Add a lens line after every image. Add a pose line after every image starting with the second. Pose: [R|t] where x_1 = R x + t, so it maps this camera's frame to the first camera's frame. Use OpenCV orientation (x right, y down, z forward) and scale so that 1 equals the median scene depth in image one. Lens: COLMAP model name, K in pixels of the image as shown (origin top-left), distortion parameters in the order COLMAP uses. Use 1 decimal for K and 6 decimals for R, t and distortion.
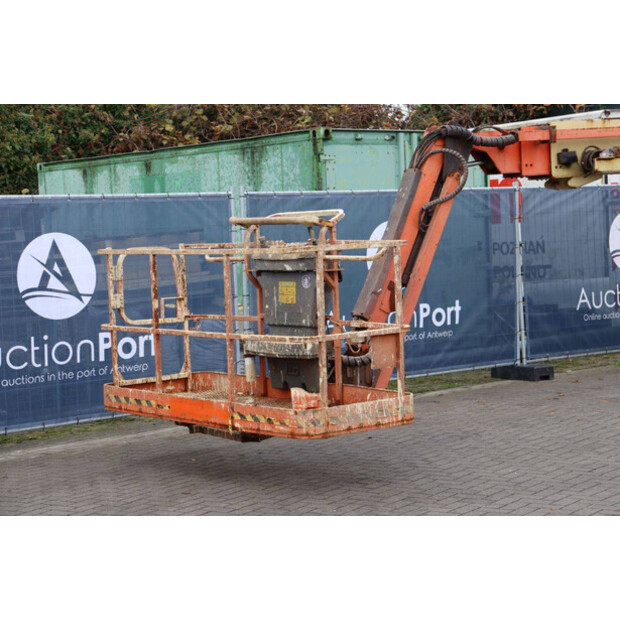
lens RADIAL K [[1441.1, 0, 310.0], [0, 1441.1, 310.0], [0, 0, 1]] dist [0.355047, 0.230531]
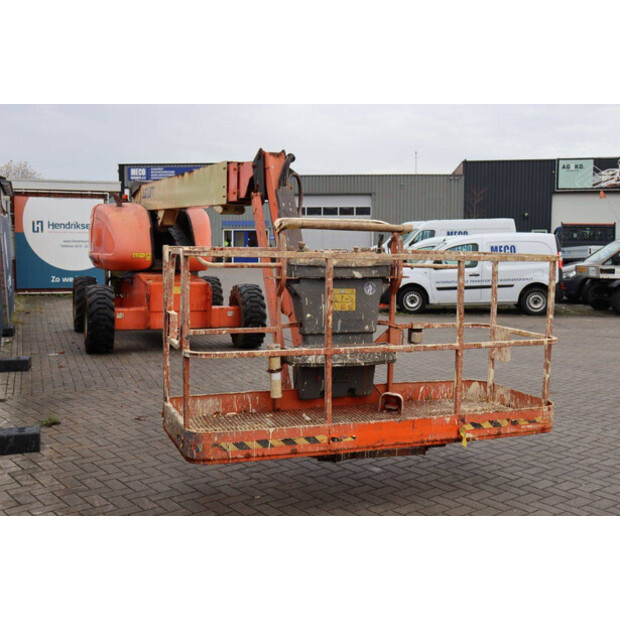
lens RADIAL K [[739.3, 0, 310.0], [0, 739.3, 310.0], [0, 0, 1]] dist [-0.045506, 0.271050]
pose [[0.288449, -0.045970, 0.956391, -0.480469], [0.031239, 0.998767, 0.038585, -0.024080], [-0.956985, 0.018747, 0.289530, 0.828639]]
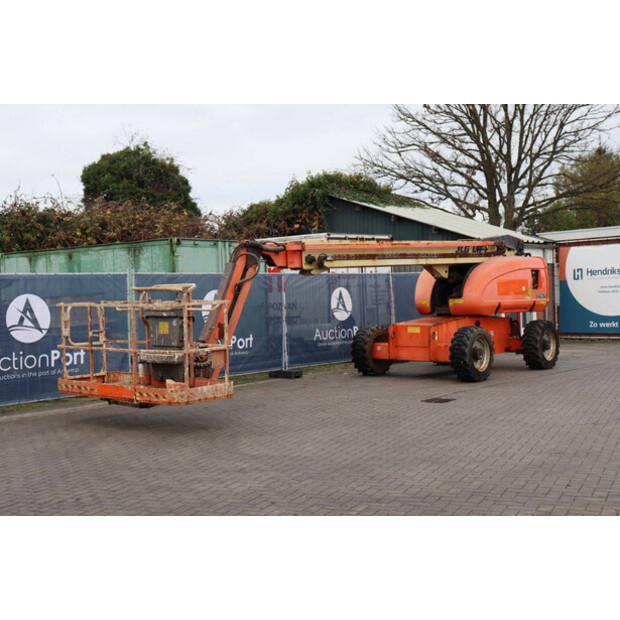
lens RADIAL K [[885.5, 0, 310.0], [0, 885.5, 310.0], [0, 0, 1]] dist [0.089503, 0.029973]
pose [[0.983665, 0.012149, 0.179599, -0.034206], [-0.005051, 0.999190, -0.039923, 0.008856], [-0.179939, 0.038364, 0.982929, -0.143518]]
